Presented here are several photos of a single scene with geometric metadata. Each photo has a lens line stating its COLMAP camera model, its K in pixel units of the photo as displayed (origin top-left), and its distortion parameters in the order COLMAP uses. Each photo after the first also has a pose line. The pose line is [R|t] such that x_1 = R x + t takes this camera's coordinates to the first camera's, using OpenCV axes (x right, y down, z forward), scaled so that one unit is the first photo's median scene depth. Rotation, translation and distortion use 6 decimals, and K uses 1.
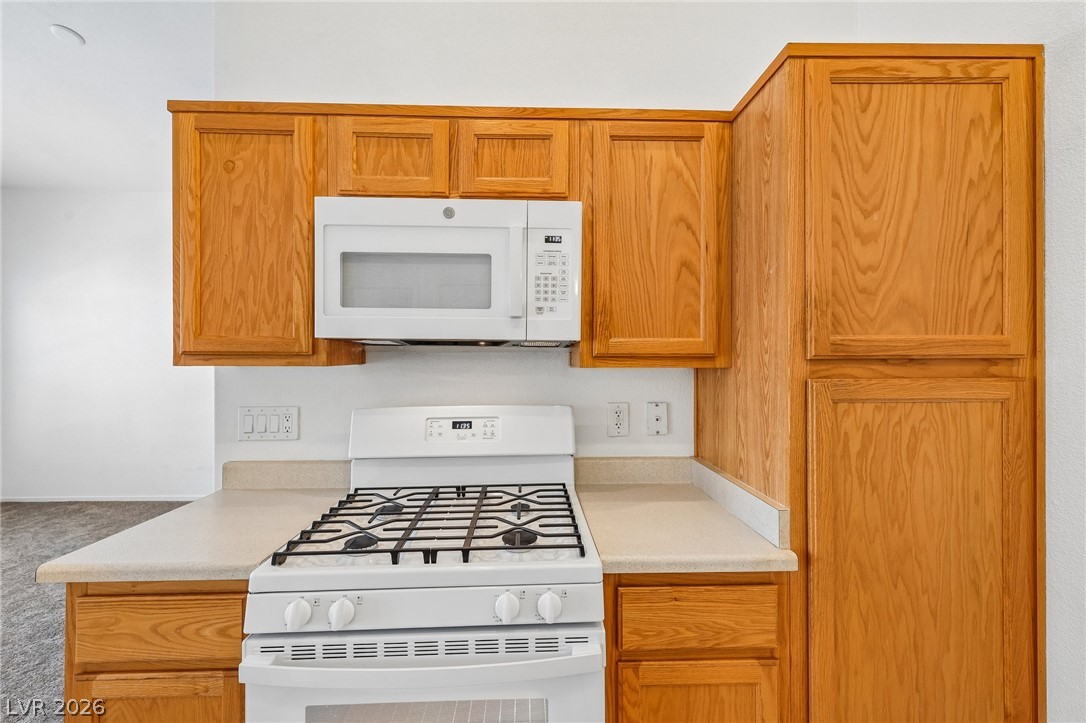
lens RADIAL K [[458.1, 0, 540.4], [0, 458.1, 356.9], [0, 0, 1]] dist [0.003685, 0.000135]
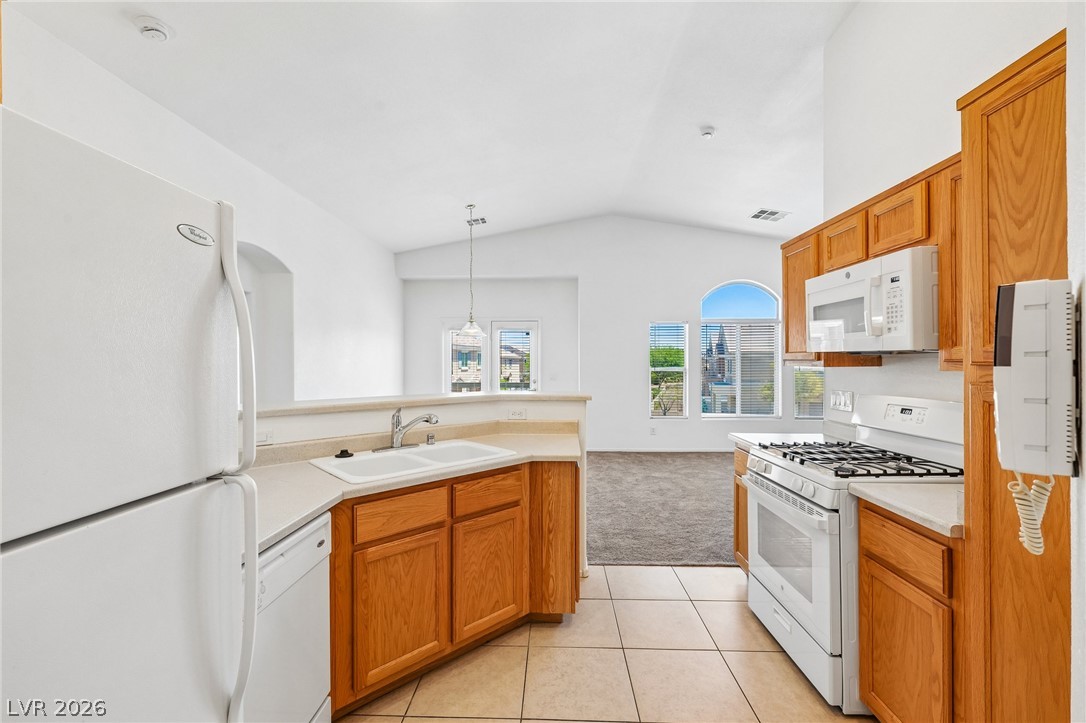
lens RADIAL K [[458.1, 0, 542.3], [0, 458.1, 360.6], [0, 0, 1]] dist [0.003685, 0.000135]
pose [[-0.060890, -0.001685, -0.998143, 1.461813], [0.007480, 0.999970, -0.002144, -0.009510], [0.998116, -0.007597, -0.060876, -0.007127]]
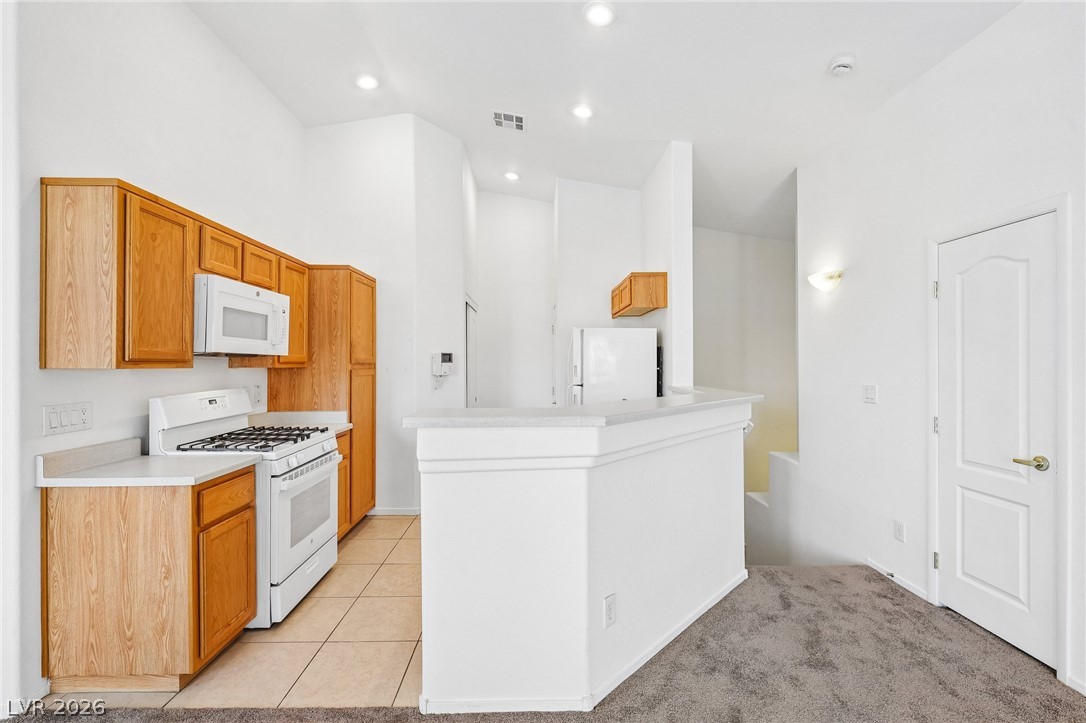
lens RADIAL K [[480.9, 0, 541.2], [0, 480.9, 361.1], [0, 0, 1]] dist [0.002731, -0.000324]
pose [[0.010597, 0.005797, 0.999927, -2.278838], [-0.001337, 0.999982, -0.005783, 0.003819], [-0.999943, -0.001275, 0.010604, -0.304460]]
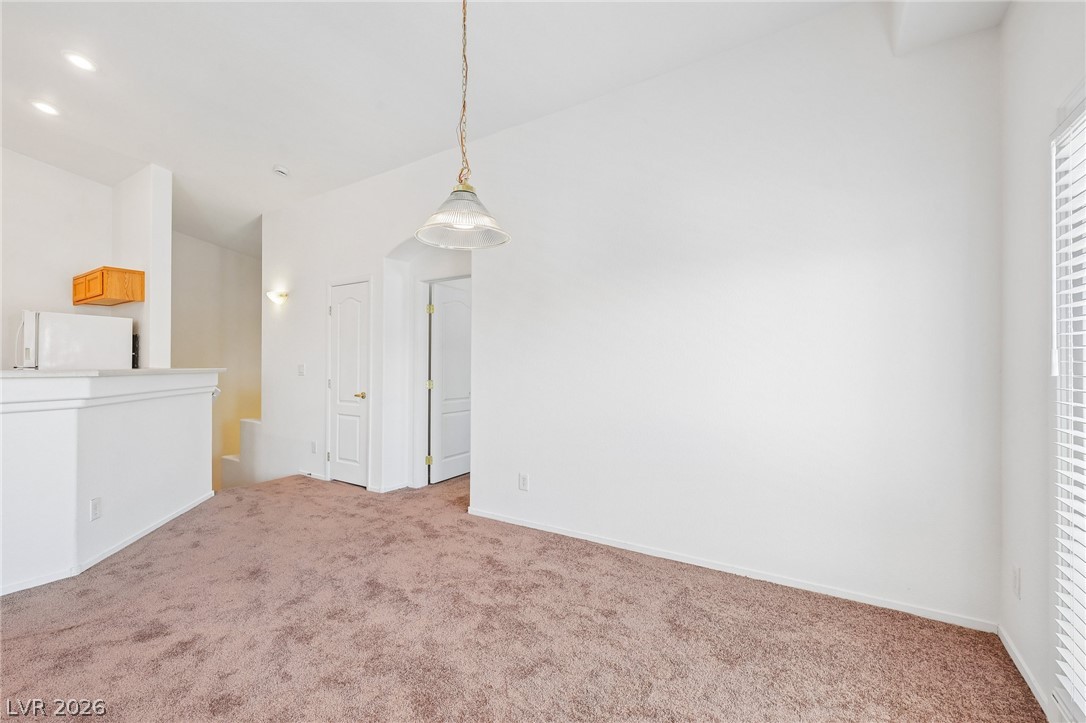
lens RADIAL K [[458.1, 0, 536.2], [0, 458.1, 364.7], [0, 0, 1]] dist [0.003685, 0.000135]
pose [[-0.820876, 0.001756, 0.571103, -3.634414], [-0.004784, 0.999939, -0.009950, 0.141484], [-0.571086, -0.010900, -0.820818, 0.084470]]
